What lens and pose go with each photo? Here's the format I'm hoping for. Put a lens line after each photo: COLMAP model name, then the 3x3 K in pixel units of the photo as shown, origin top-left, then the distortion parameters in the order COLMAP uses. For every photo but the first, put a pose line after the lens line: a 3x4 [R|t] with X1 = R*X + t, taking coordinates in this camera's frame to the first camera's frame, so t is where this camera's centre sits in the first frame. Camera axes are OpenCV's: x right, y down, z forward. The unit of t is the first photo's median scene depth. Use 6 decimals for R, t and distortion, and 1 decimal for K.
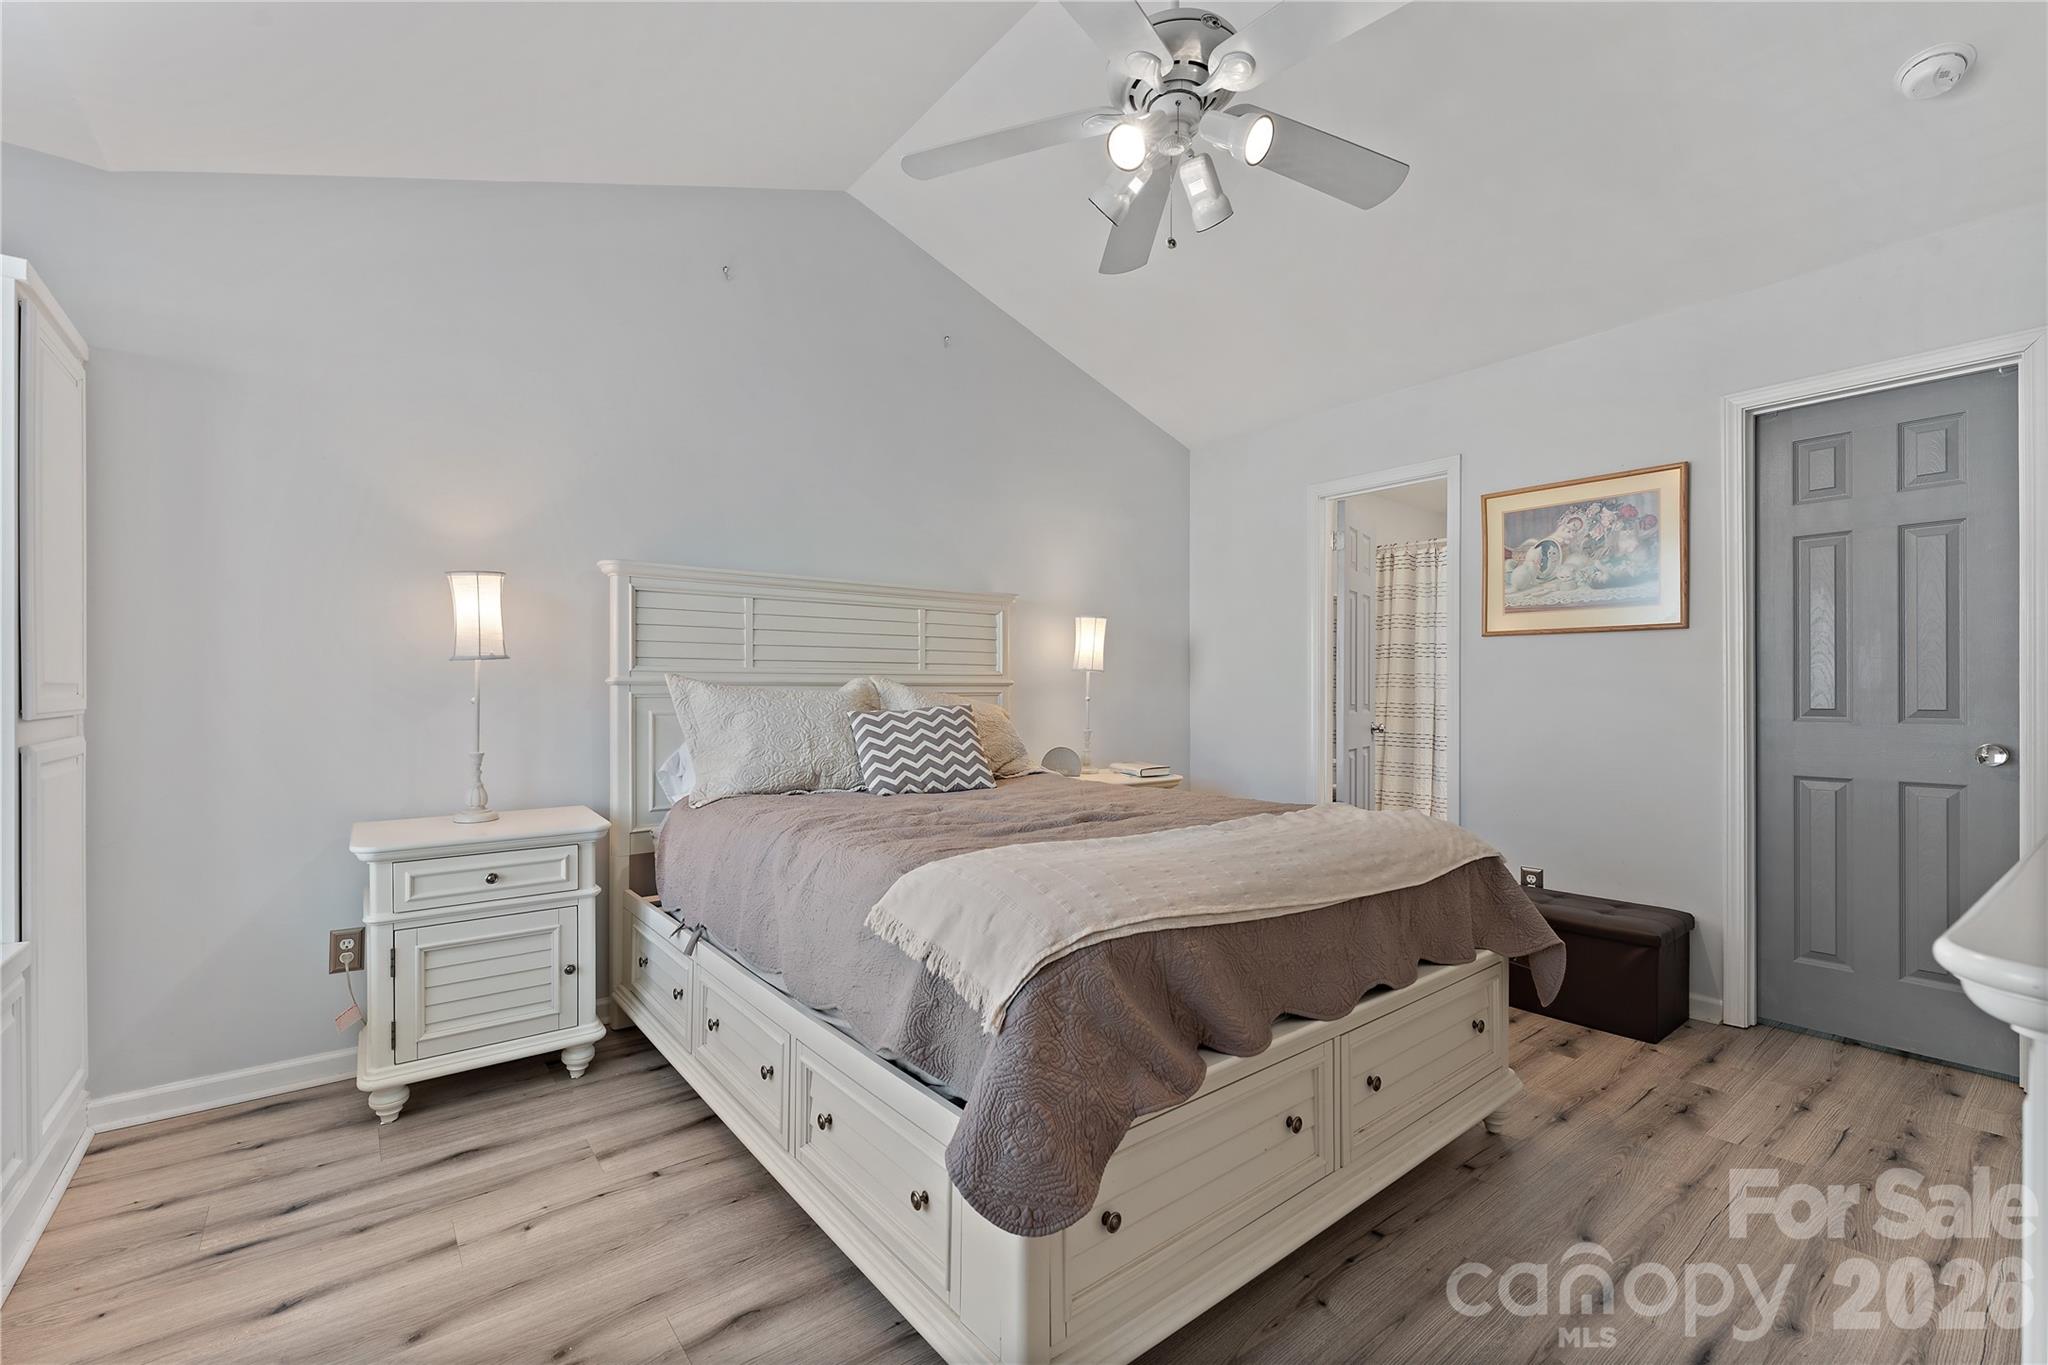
lens RADIAL K [[881.2, 0, 1021.7], [0, 881.2, 698.0], [0, 0, 1]] dist [0.001290, 0.000237]
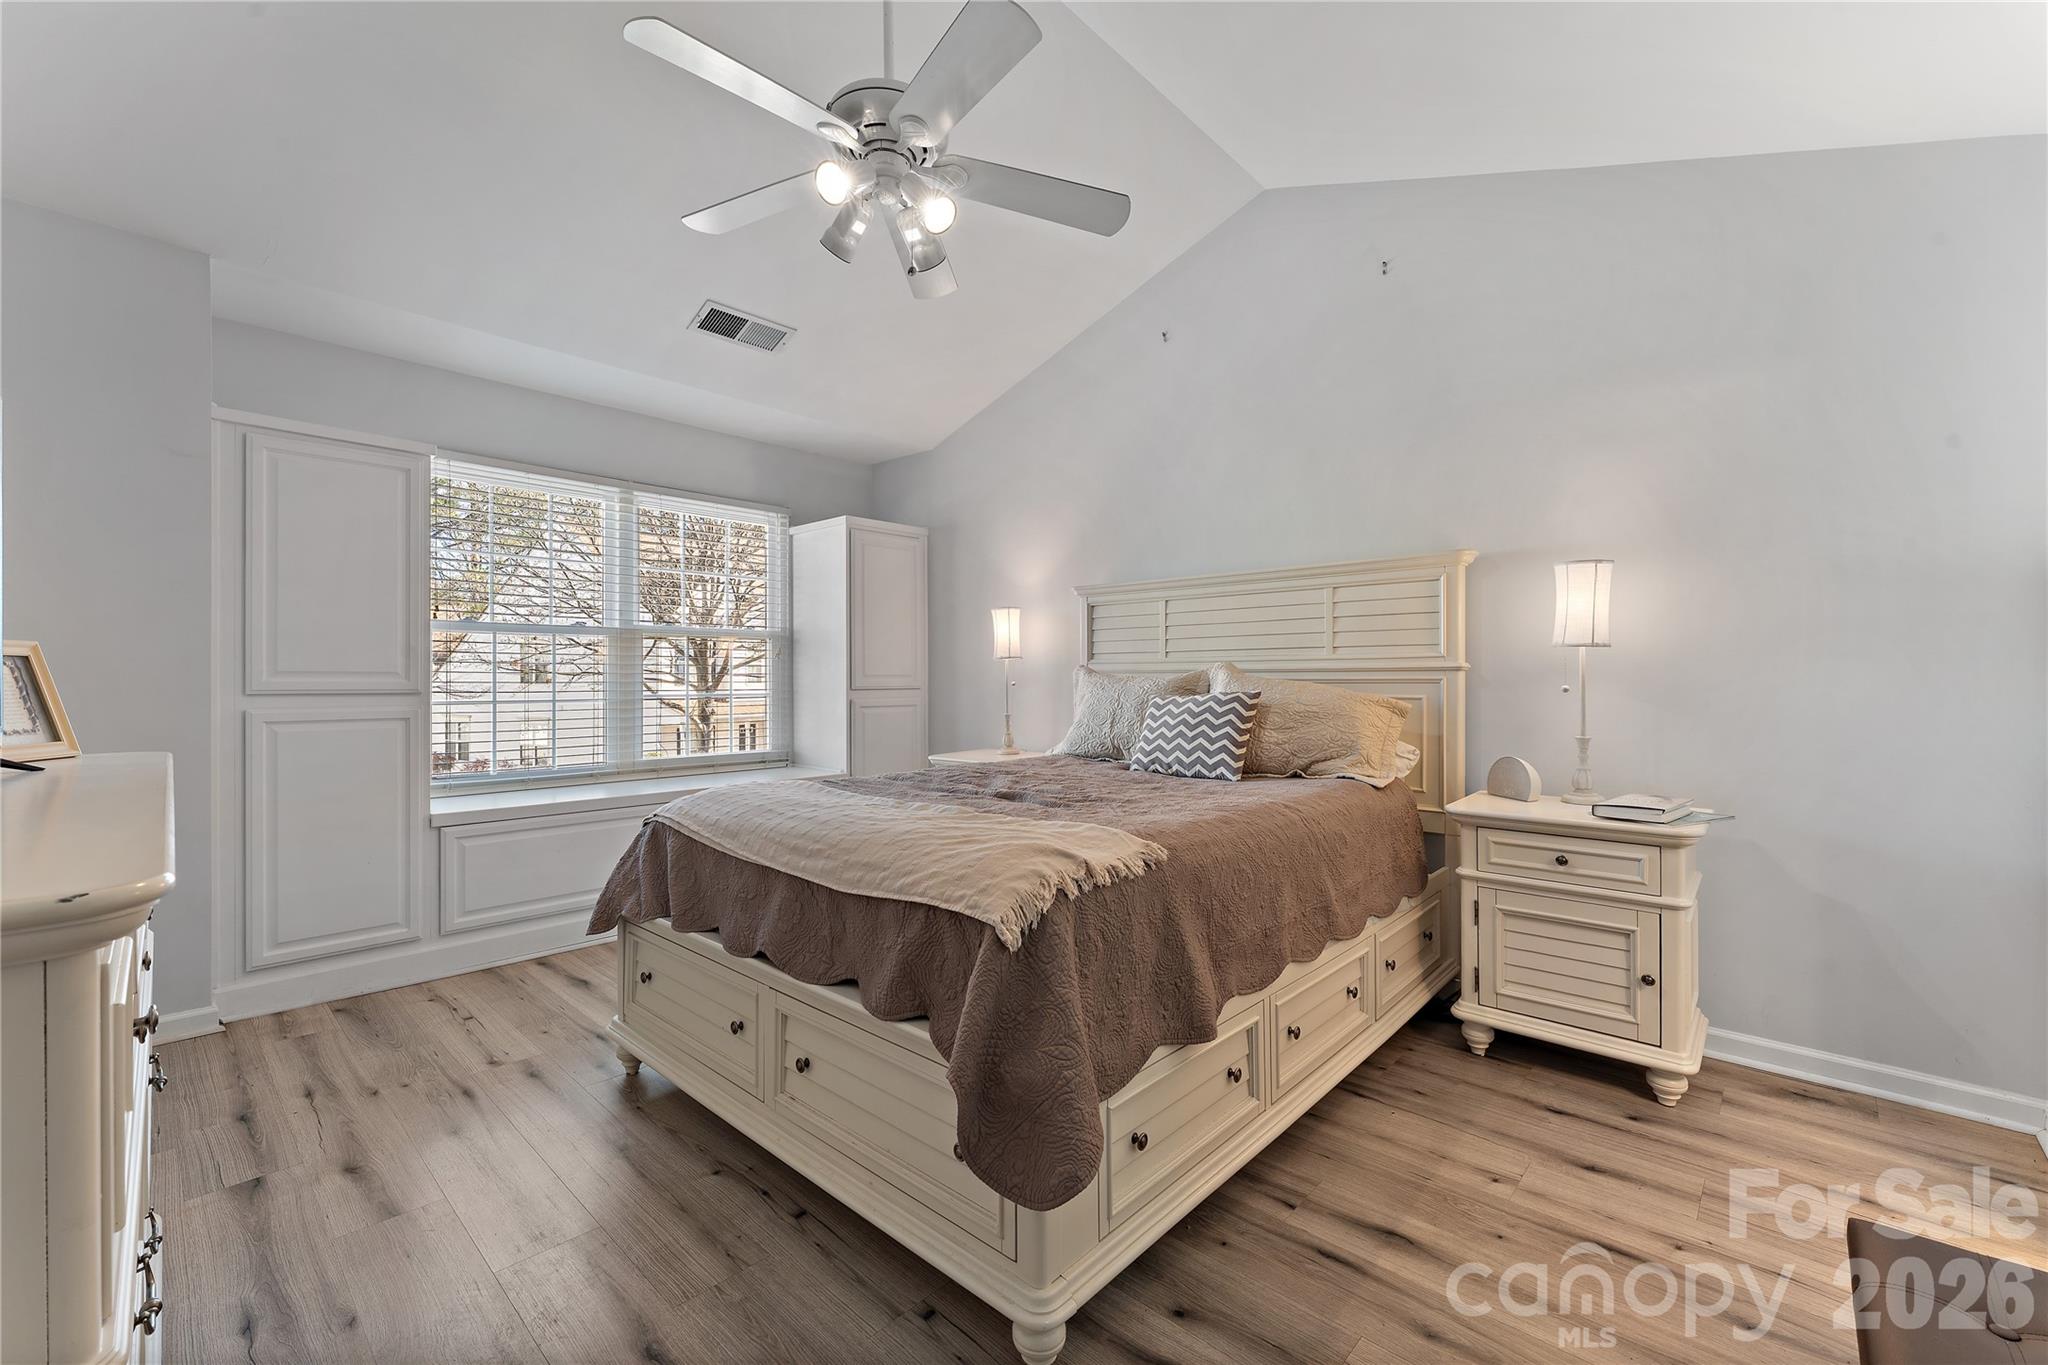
lens RADIAL K [[839.6, 0, 1027.8], [0, 839.6, 681.7], [0, 0, 1]] dist [0.001048, 0.000162]
pose [[0.157140, 0.003094, -0.987572, 0.826302], [-0.006265, 0.999978, 0.002136, -0.003758], [0.987557, 0.005851, 0.157156, 0.653929]]
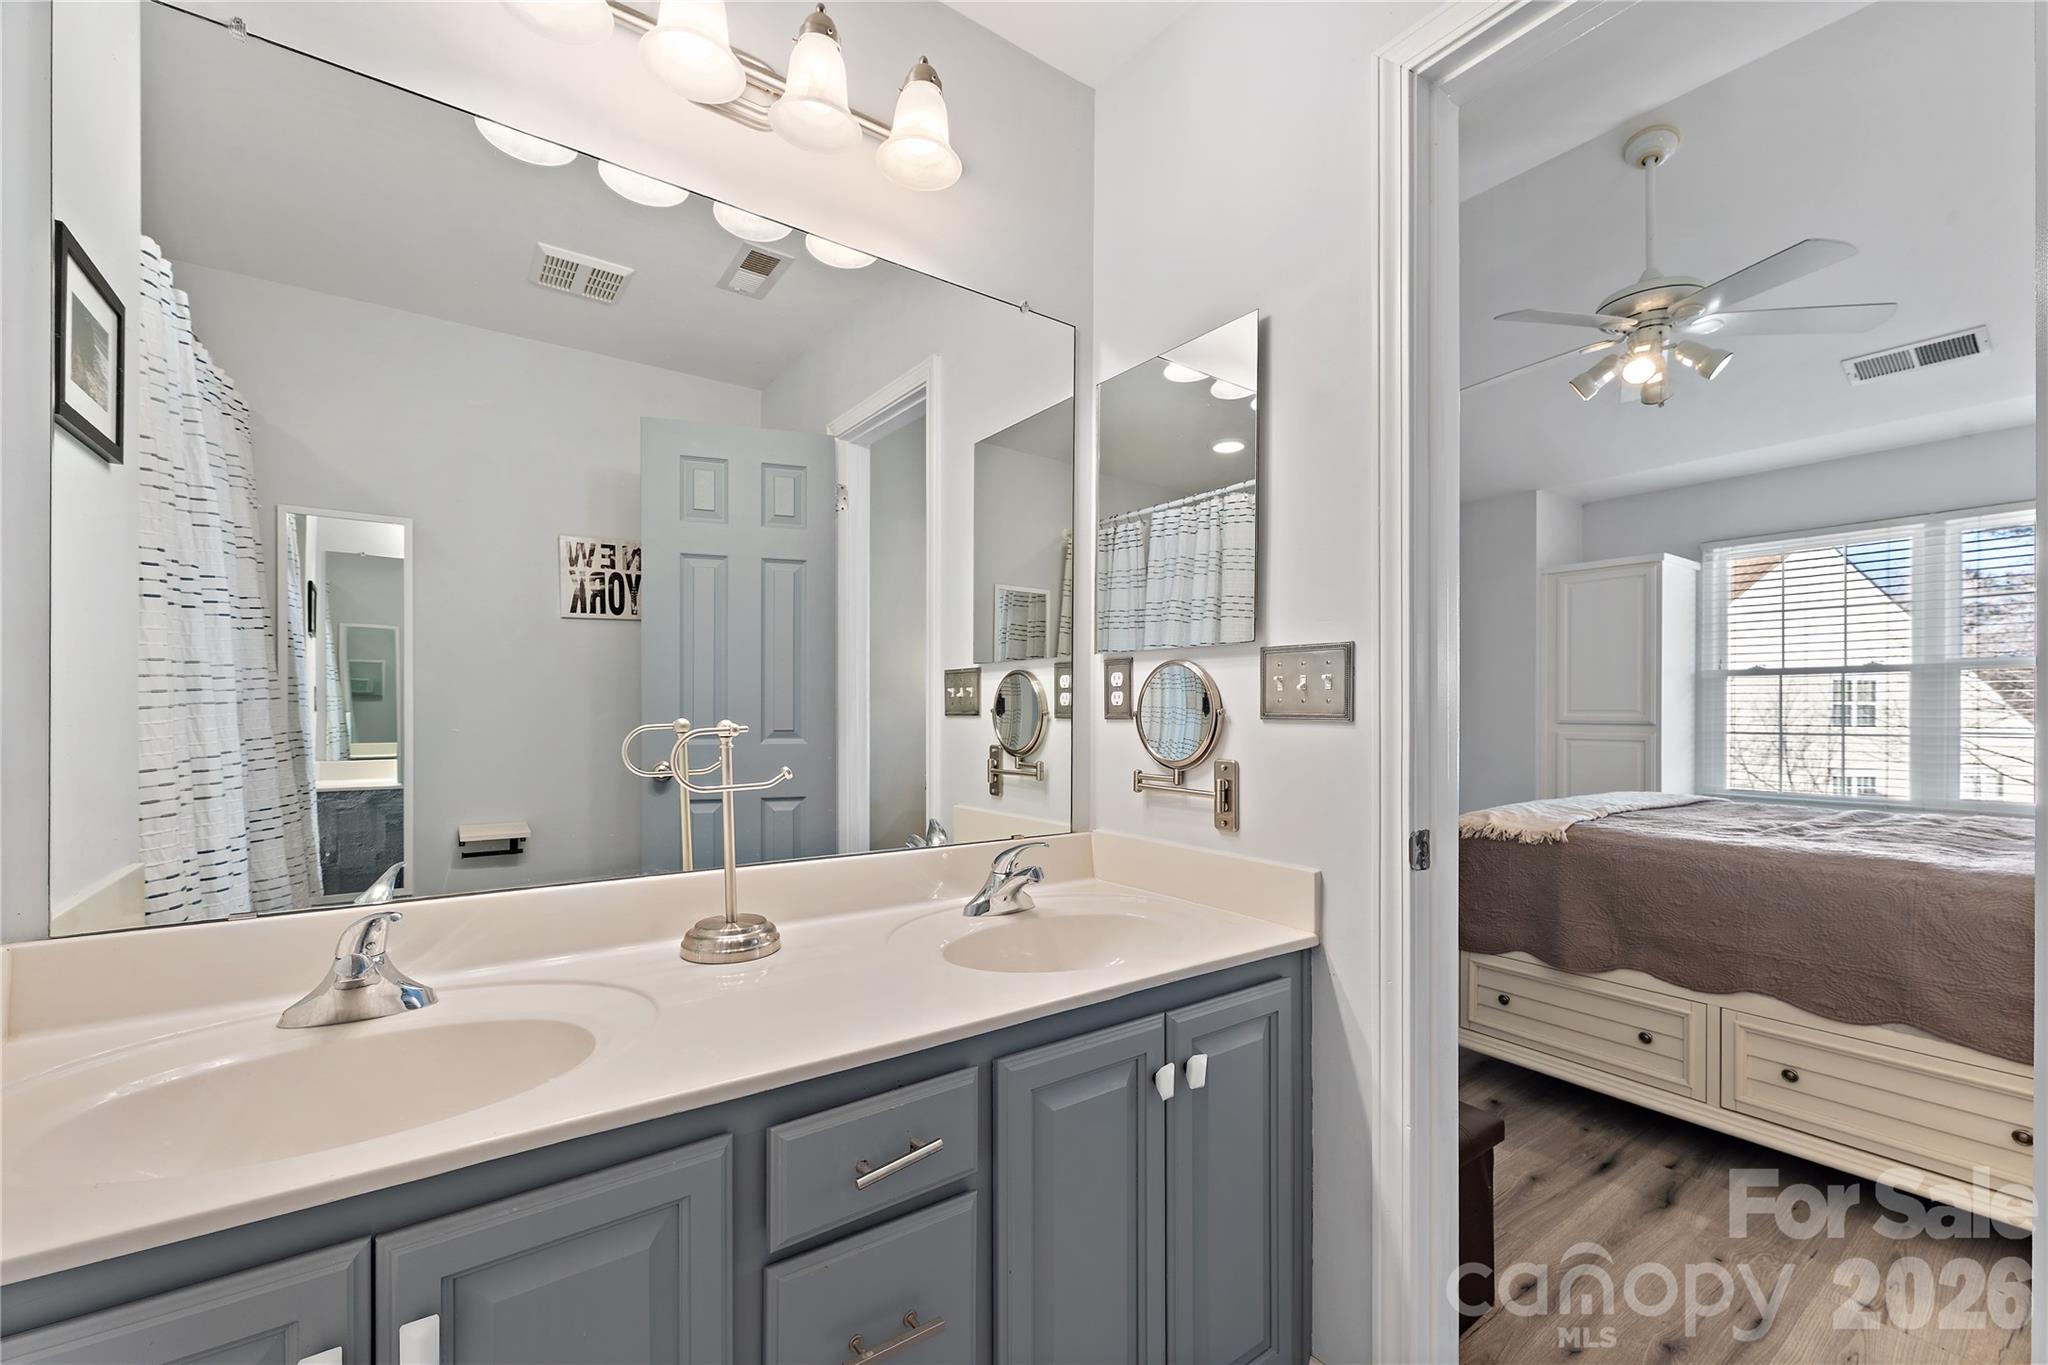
lens RADIAL K [[839.6, 0, 1014.2], [0, 839.6, 718.8], [0, 0, 1]] dist [0.001048, 0.000162]
pose [[-0.998354, 0.001337, 0.057335, 0.774971], [0.002023, 0.999927, 0.011893, -0.011888], [-0.057315, 0.011989, -0.998284, 1.568465]]
